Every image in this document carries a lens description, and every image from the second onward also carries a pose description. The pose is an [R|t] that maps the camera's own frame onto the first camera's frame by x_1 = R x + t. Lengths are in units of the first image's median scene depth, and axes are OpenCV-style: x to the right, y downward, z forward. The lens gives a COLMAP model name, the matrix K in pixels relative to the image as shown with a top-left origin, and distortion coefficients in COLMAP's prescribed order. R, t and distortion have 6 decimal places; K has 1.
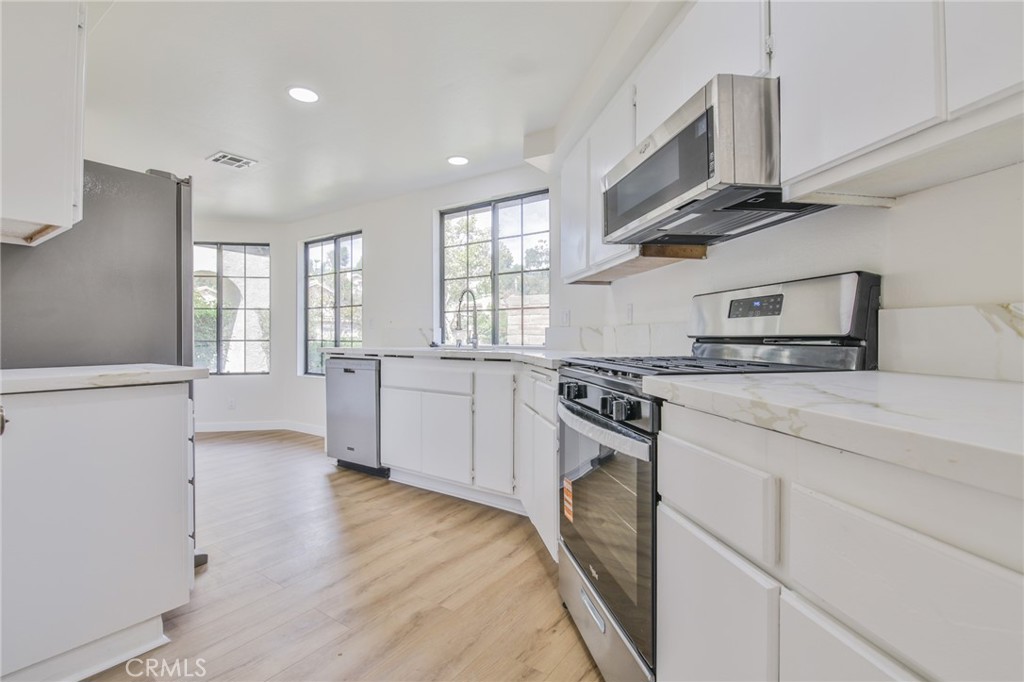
lens RADIAL K [[468.4, 0, 517.3], [0, 468.4, 334.7], [0, 0, 1]] dist [-0.011135, -0.006531]
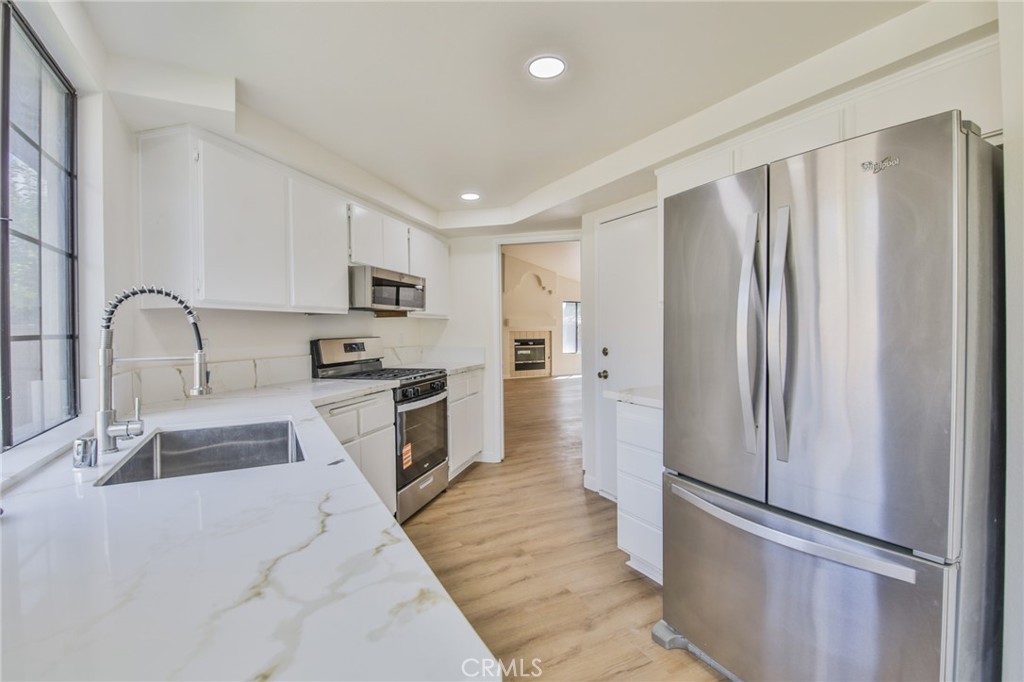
lens RADIAL K [[463.3, 0, 512.1], [0, 463.3, 332.4], [0, 0, 1]] dist [-0.005117, -0.008185]
pose [[-0.895613, 0.001175, 0.444832, -1.067363], [0.003970, 0.999978, 0.005352, -0.133153], [-0.444816, 0.006559, -0.895598, 2.475243]]
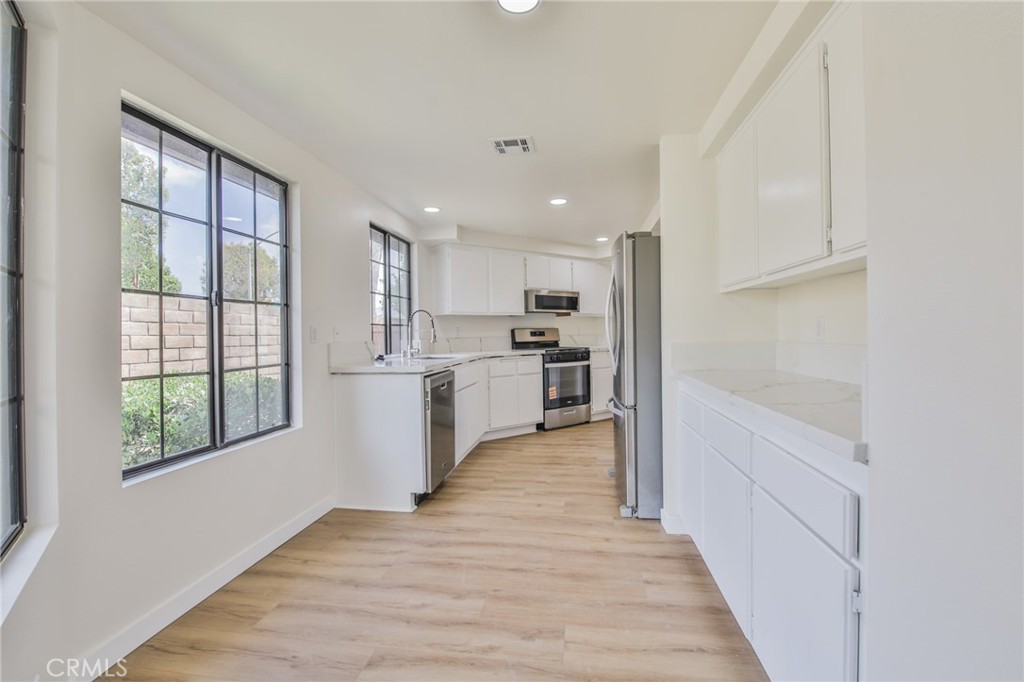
lens RADIAL K [[468.4, 0, 517.3], [0, 468.4, 334.7], [0, 0, 1]] dist [-0.011135, -0.006531]
pose [[-0.447108, -0.002521, 0.894477, -2.758623], [0.008850, 0.999935, 0.007241, -0.079023], [-0.894436, 0.011153, -0.447056, 2.747721]]
